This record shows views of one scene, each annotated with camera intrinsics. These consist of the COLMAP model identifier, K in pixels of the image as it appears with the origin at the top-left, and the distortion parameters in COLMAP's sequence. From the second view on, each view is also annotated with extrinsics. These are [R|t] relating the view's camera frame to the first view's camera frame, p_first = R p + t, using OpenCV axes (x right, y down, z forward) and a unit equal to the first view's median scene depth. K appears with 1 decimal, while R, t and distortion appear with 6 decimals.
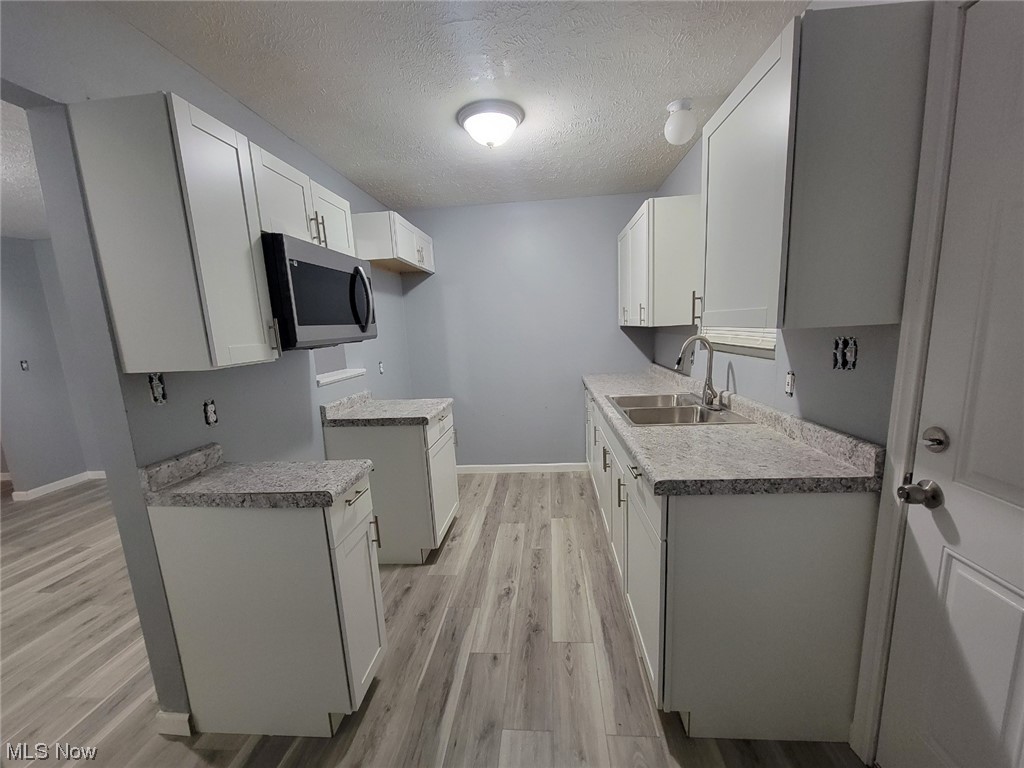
lens RADIAL K [[419.2, 0, 508.9], [0, 419.2, 402.2], [0, 0, 1]] dist [-0.001652, 0.000115]
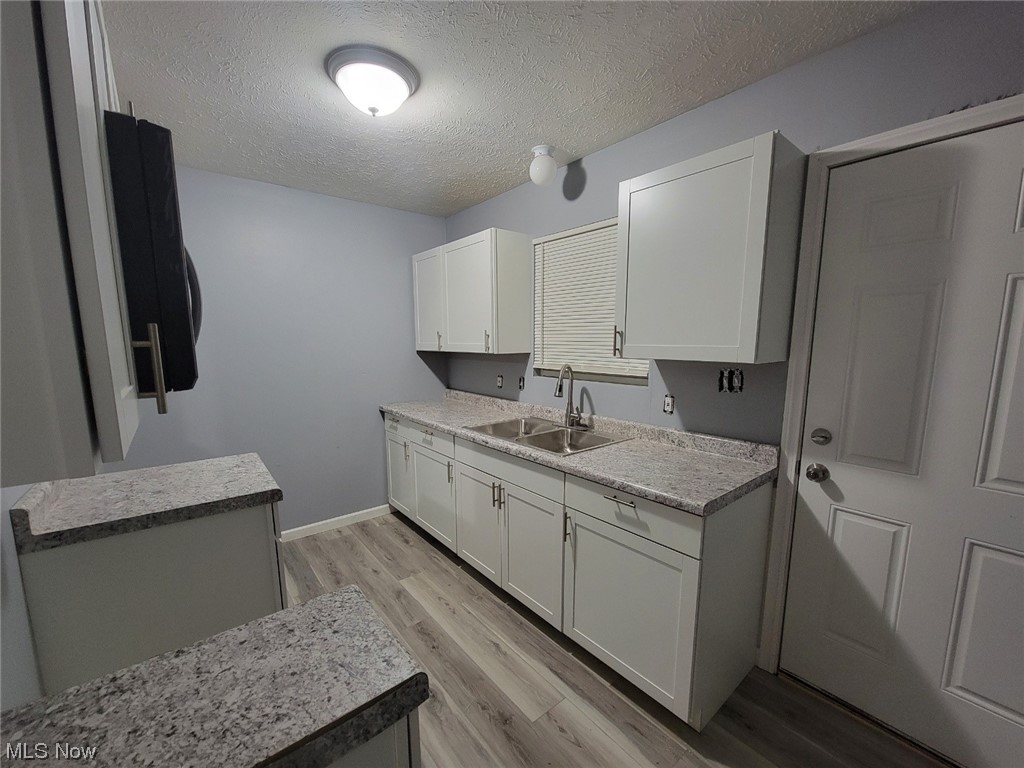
lens RADIAL K [[419.2, 0, 508.9], [0, 419.2, 402.2], [0, 0, 1]] dist [-0.001652, 0.000115]
pose [[0.715931, -0.057228, 0.695822, -0.536422], [0.092804, 0.995592, -0.013603, -0.075641], [-0.691976, 0.074313, 0.718086, 0.415696]]
